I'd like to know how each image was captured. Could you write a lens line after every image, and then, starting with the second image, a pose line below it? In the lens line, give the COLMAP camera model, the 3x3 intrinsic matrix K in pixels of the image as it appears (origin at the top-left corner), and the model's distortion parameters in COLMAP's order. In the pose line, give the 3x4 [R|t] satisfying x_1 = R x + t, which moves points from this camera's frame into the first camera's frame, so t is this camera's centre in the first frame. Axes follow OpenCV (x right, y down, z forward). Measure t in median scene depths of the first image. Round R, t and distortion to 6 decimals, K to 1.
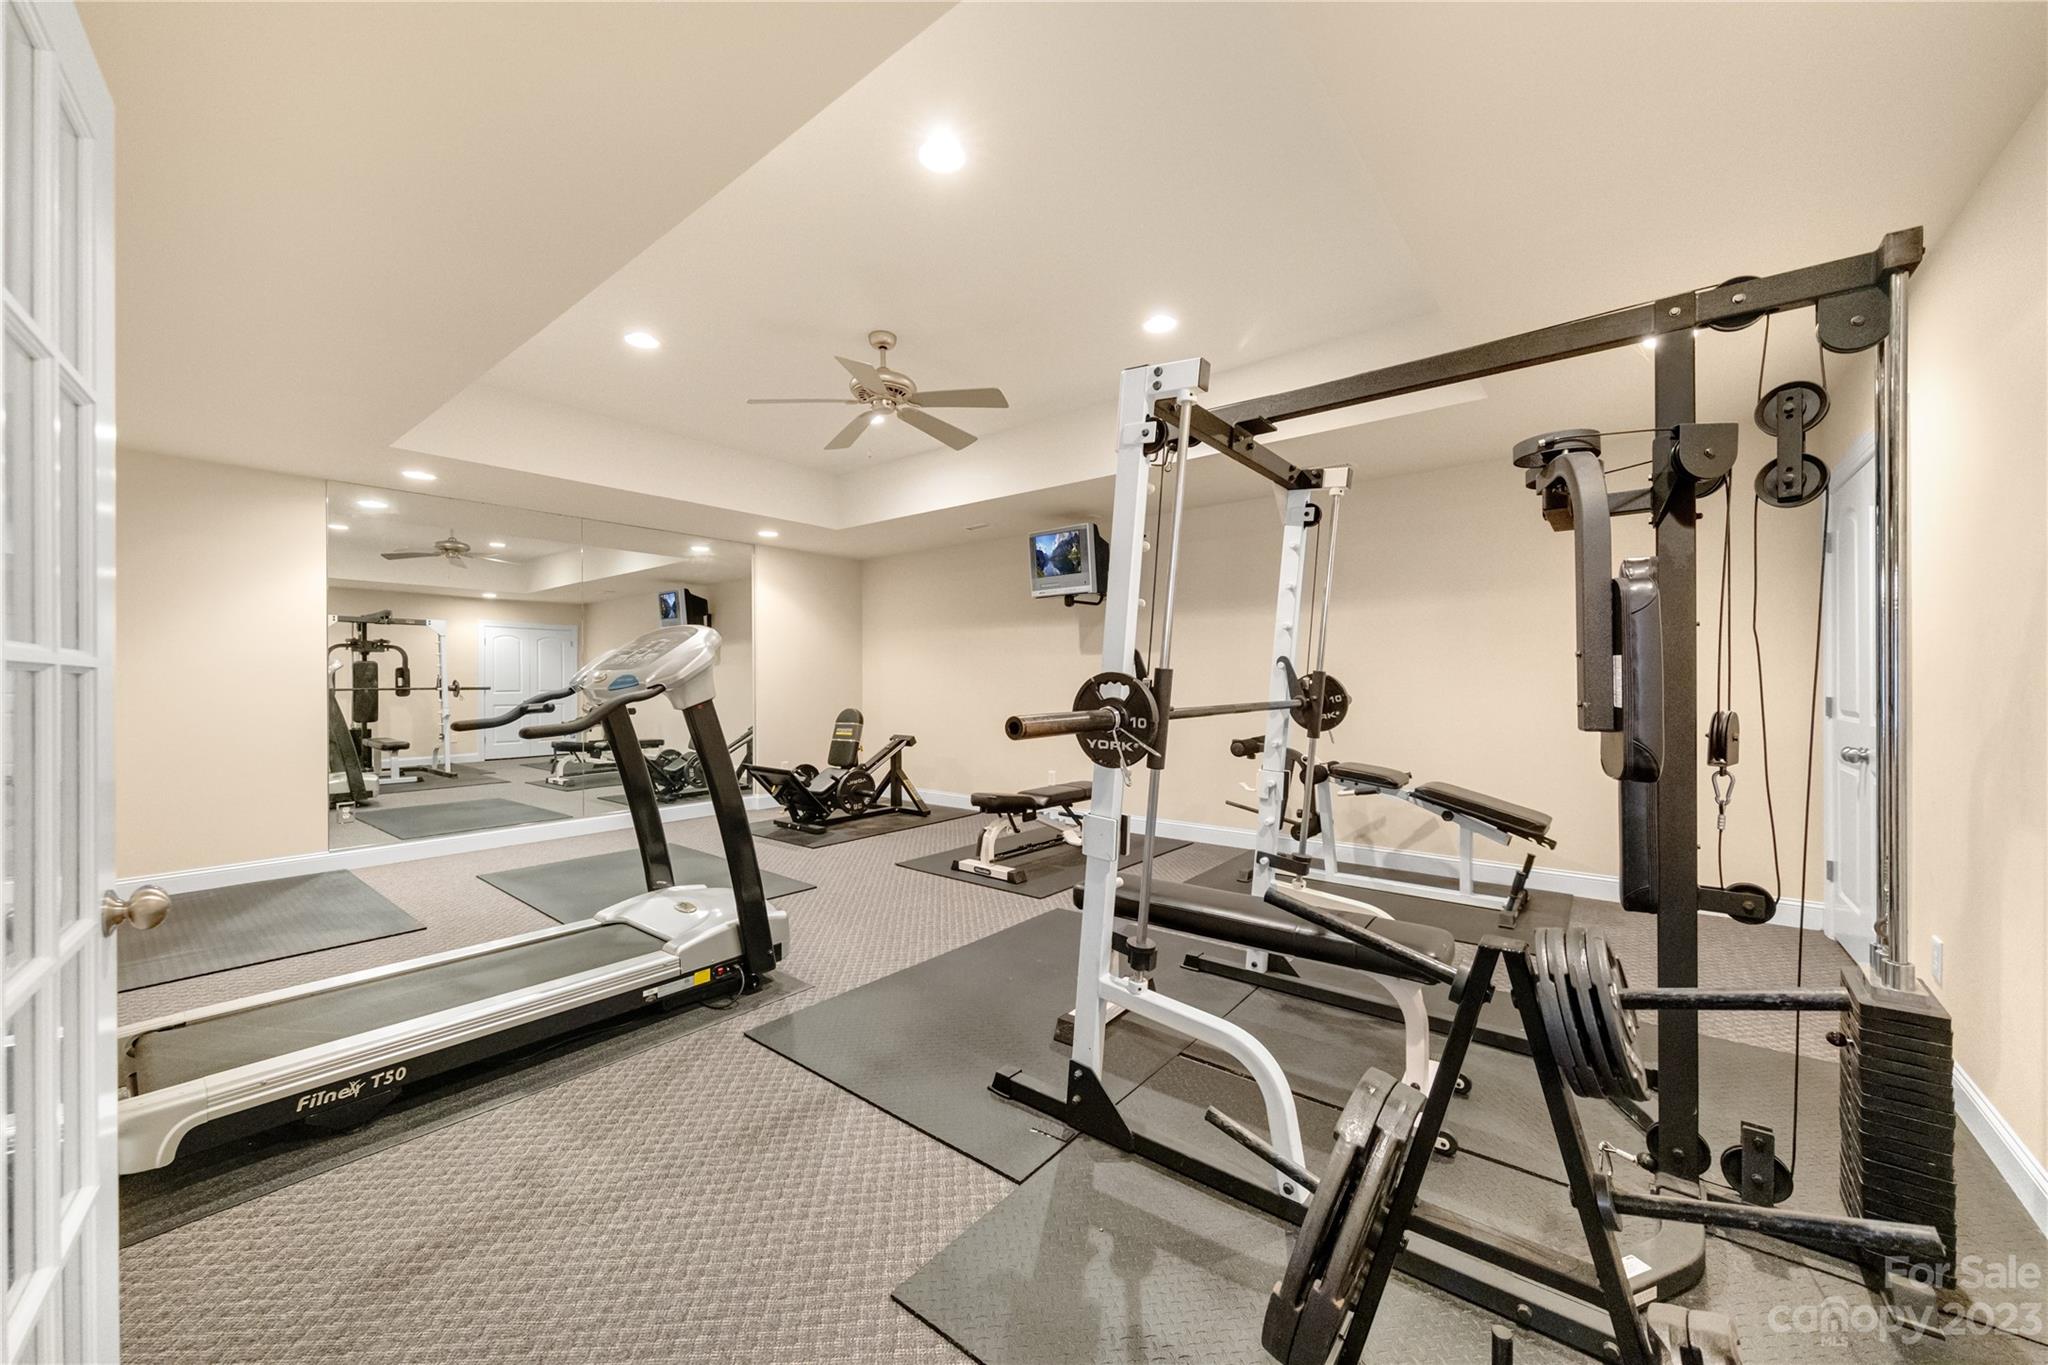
lens RADIAL K [[667.3, 0, 1017.5], [0, 667.3, 682.3], [0, 0, 1]] dist [0.002544, -0.000108]
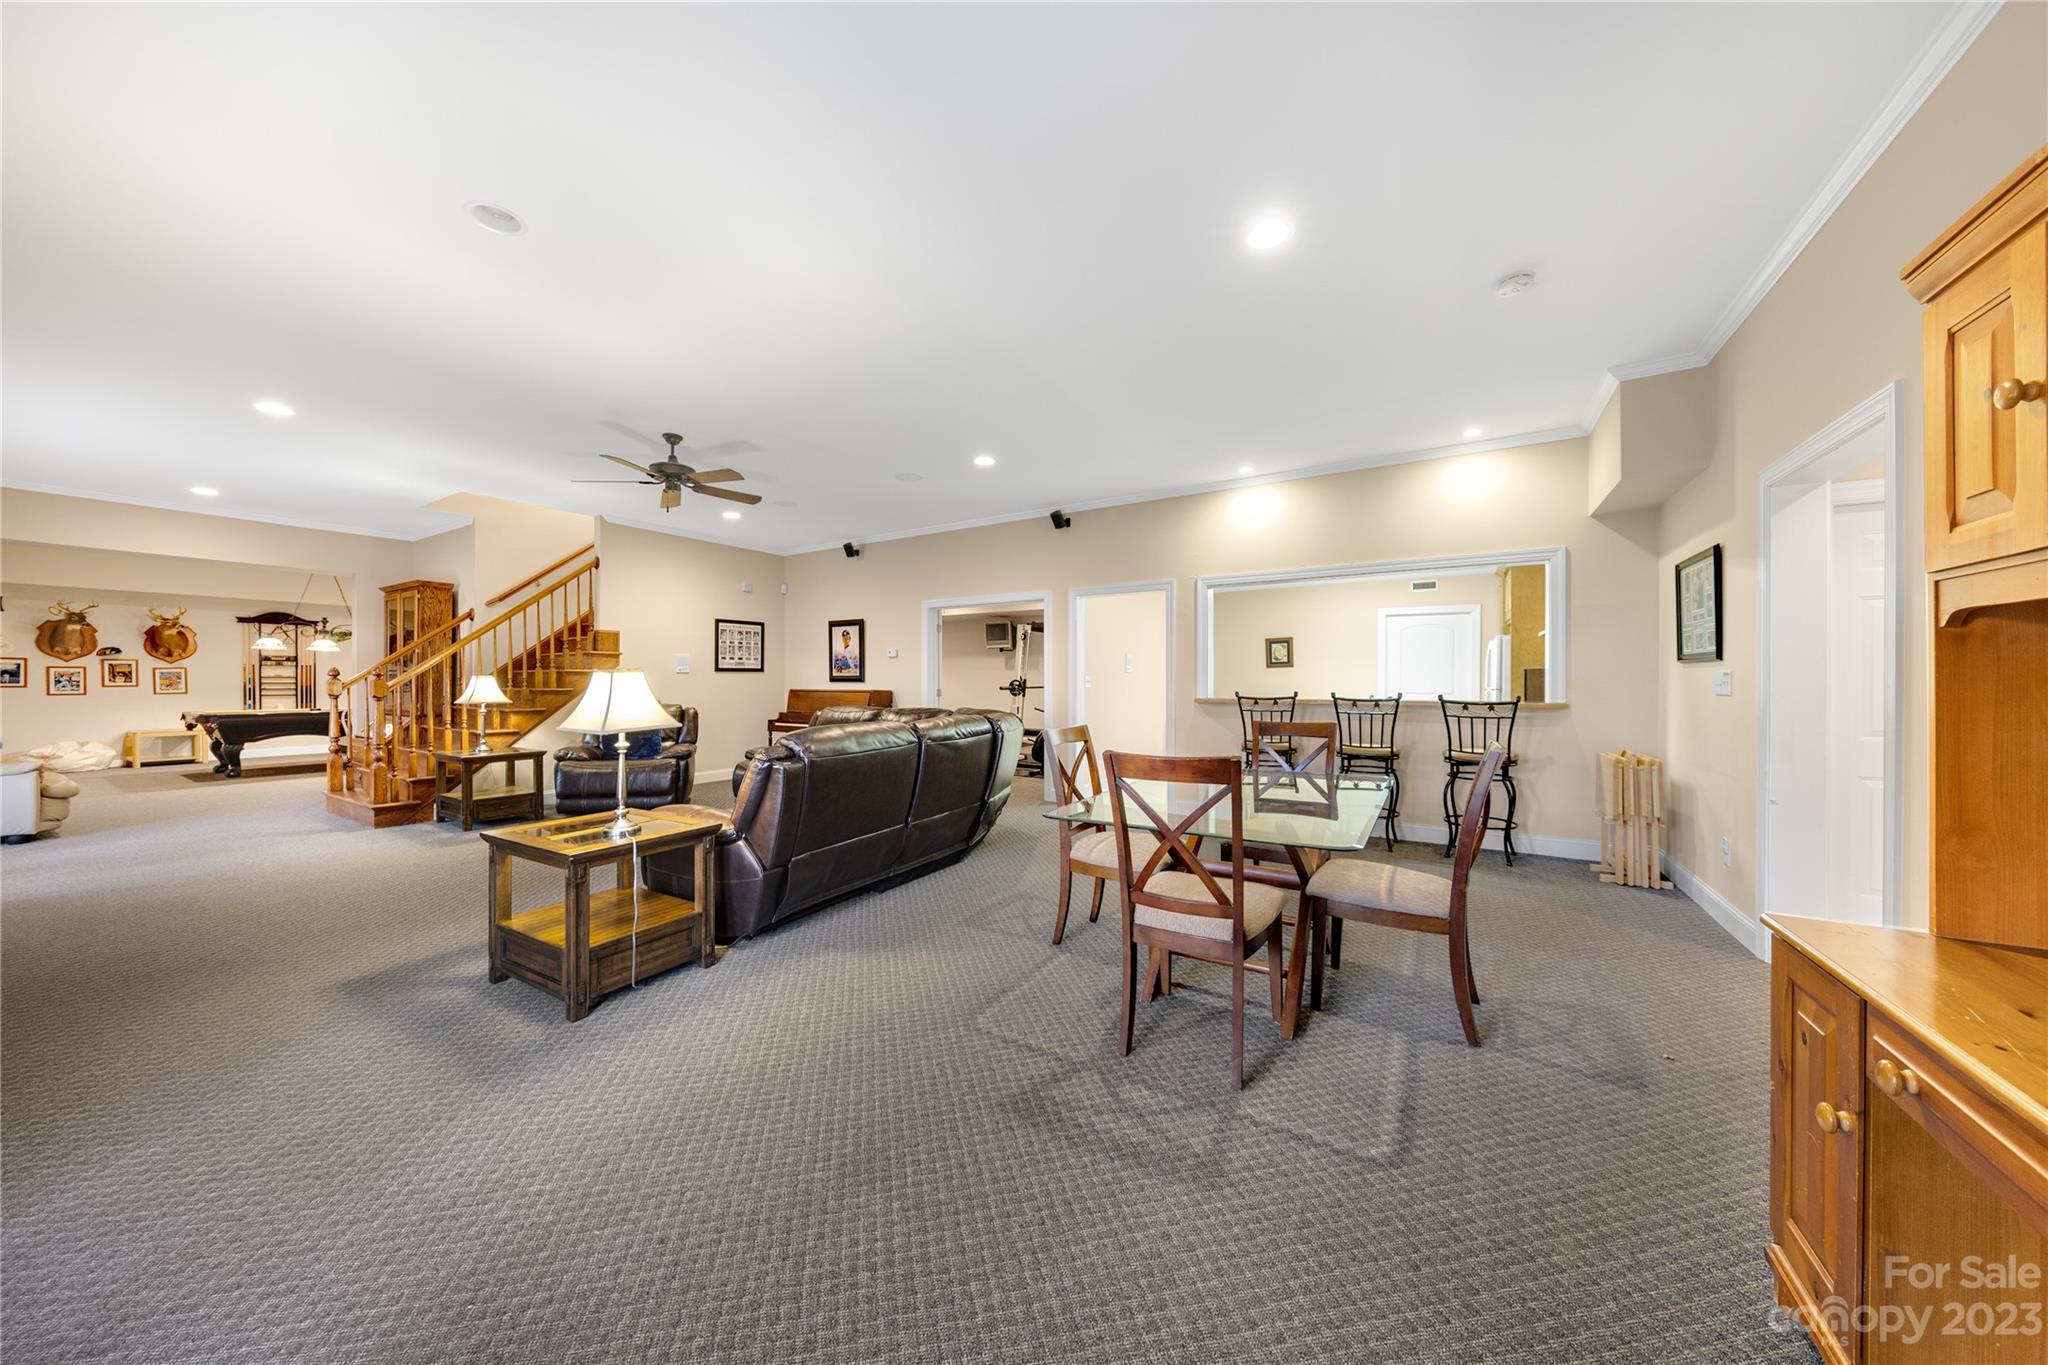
lens RADIAL K [[667.3, 0, 1017.5], [0, 667.3, 682.3], [0, 0, 1]] dist [0.002544, -0.000108]
pose [[0.990641, 0.021808, 0.134738, -0.212579], [-0.021967, 0.999759, -0.000303, 0.002802], [-0.134712, -0.002660, 0.990881, -1.614881]]
